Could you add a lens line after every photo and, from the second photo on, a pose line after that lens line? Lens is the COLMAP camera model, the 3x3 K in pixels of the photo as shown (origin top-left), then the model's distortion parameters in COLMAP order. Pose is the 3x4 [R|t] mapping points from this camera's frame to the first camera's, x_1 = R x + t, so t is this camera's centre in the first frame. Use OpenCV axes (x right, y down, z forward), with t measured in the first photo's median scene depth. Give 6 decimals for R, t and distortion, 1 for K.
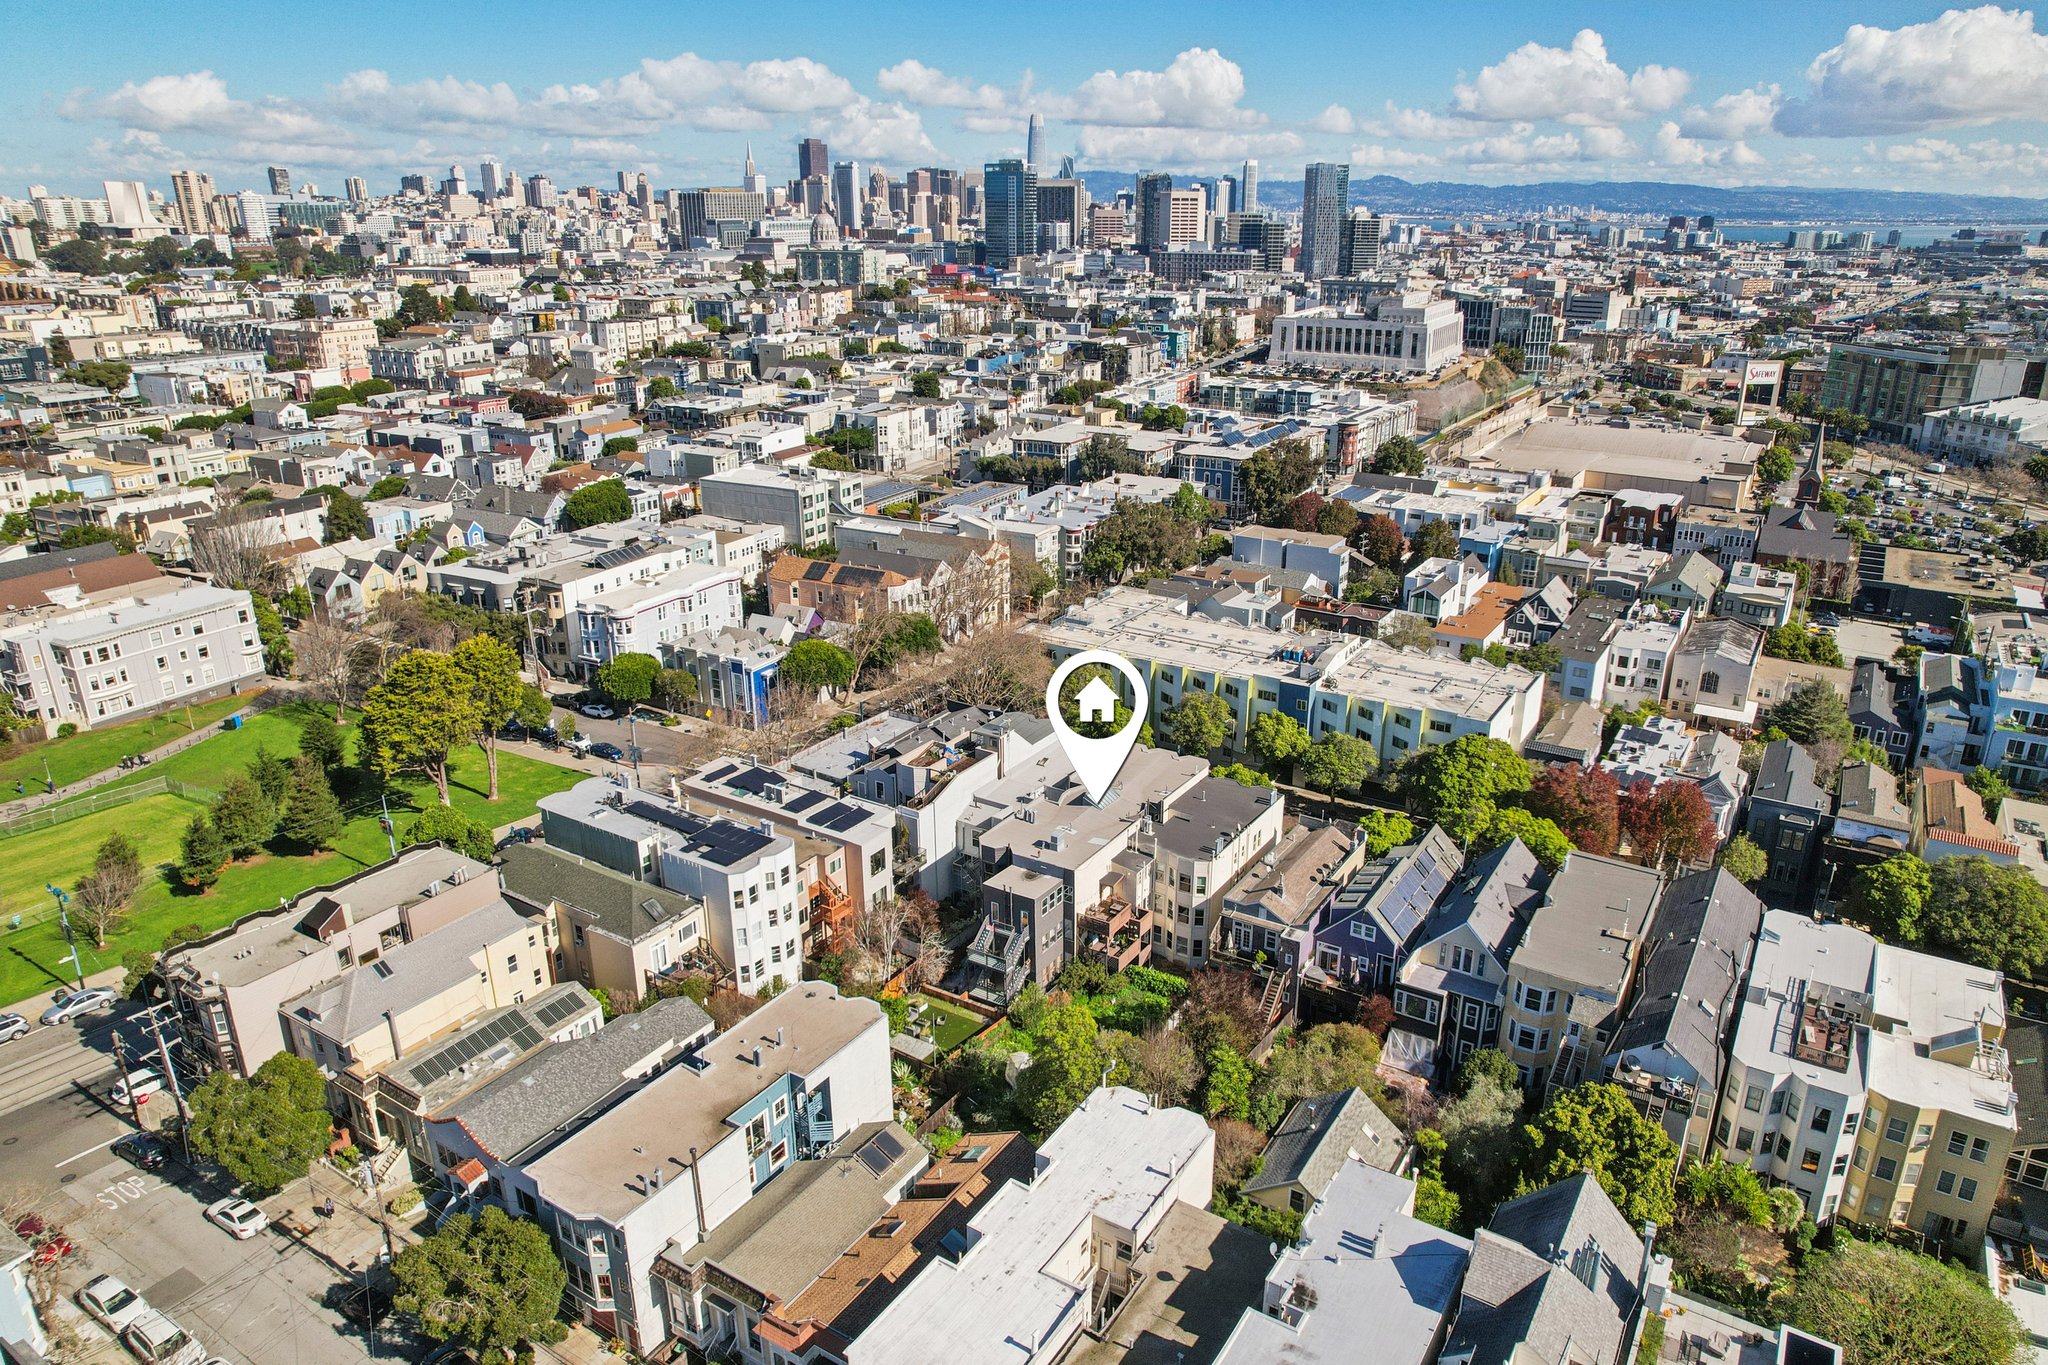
lens RADIAL K [[1350.1, 0, 1018.7], [0, 1350.1, 701.2], [0, 0, 1]] dist [-0.069983, 0.056546]
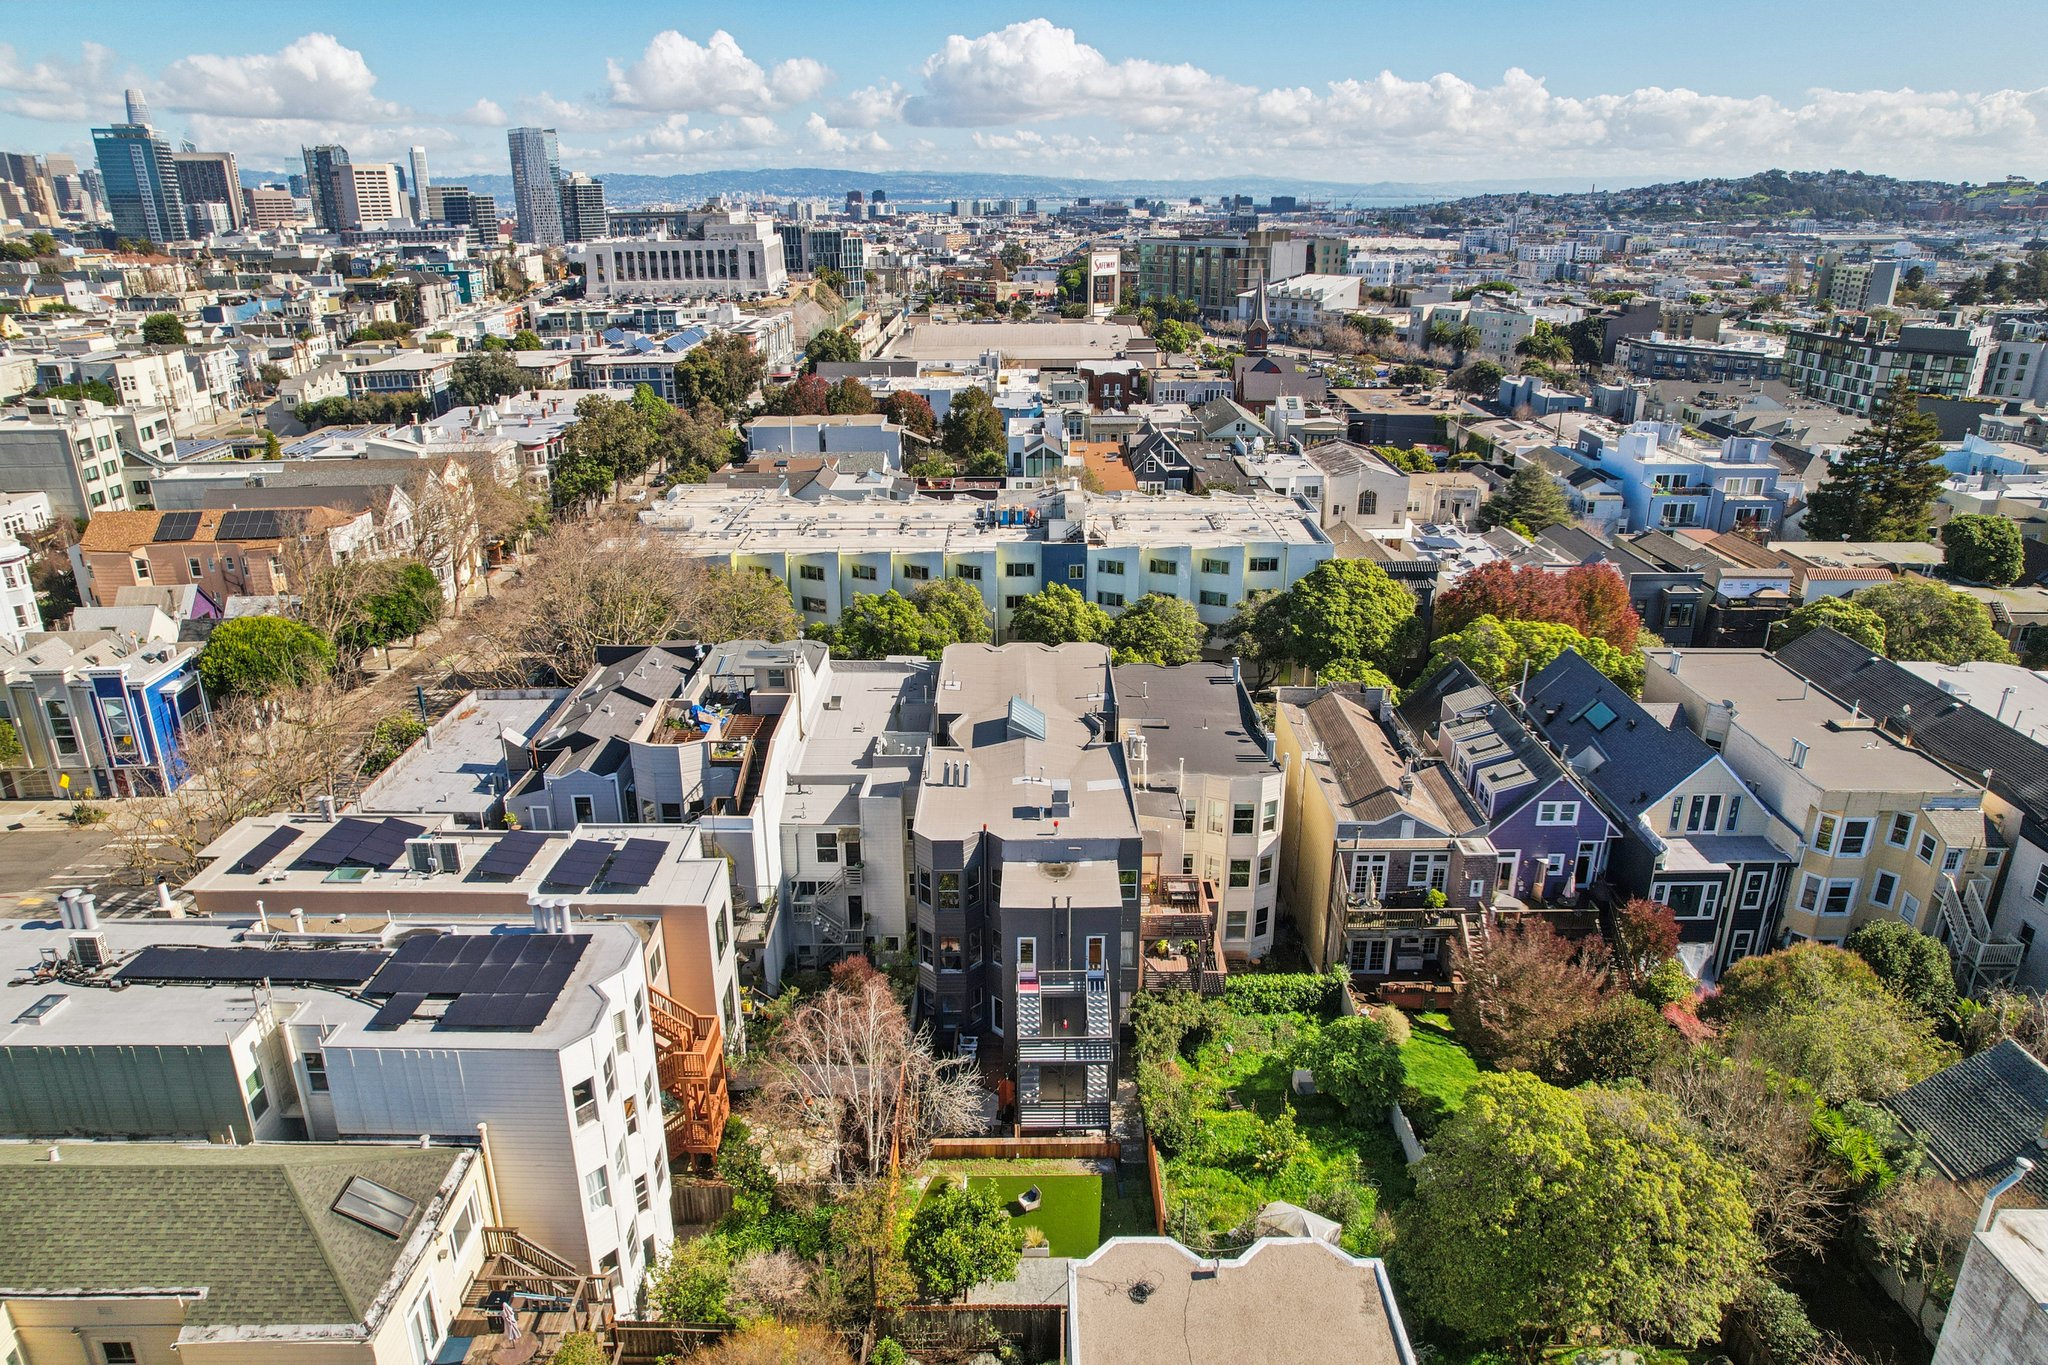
lens RADIAL K [[1350.1, 0, 1009.5], [0, 1350.1, 692.8], [0, 0, 1]] dist [-0.069983, 0.056546]
pose [[0.845136, -0.192427, 0.498715, -0.156182], [0.193962, 0.979767, 0.049346, 0.019527], [-0.498120, 0.055028, 0.865360, 0.335926]]
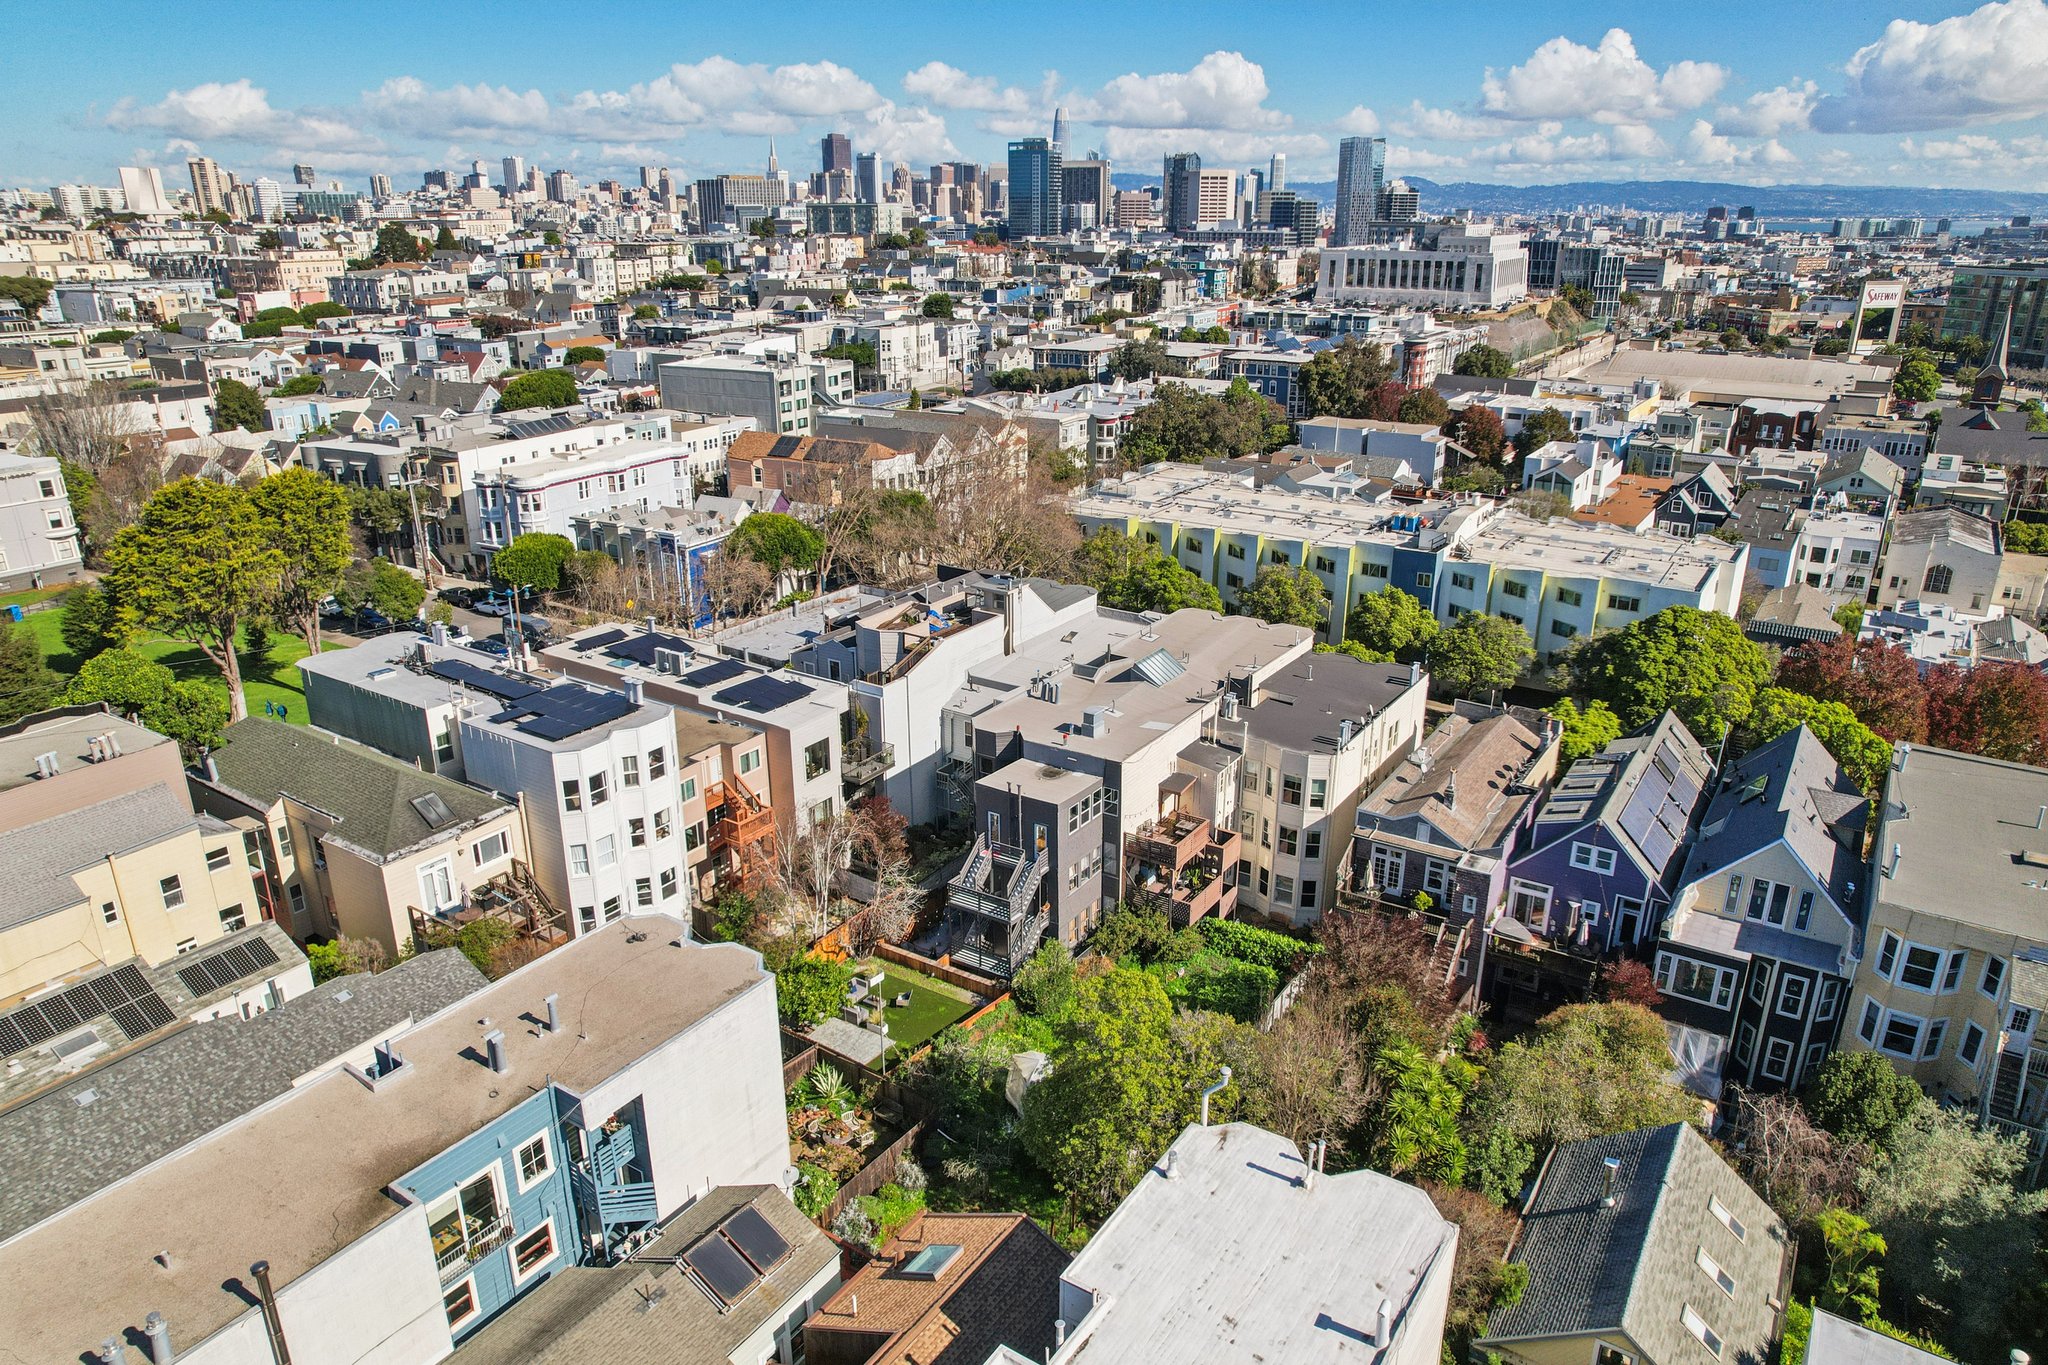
lens RADIAL K [[1350.1, 0, 1019.1], [0, 1350.1, 694.9], [0, 0, 1]] dist [-0.069983, 0.056546]
pose [[0.999858, 0.005212, -0.016022, 0.002239], [-0.005334, 0.999957, -0.007531, 0.059712], [0.015982, 0.007615, 0.999843, 0.224047]]
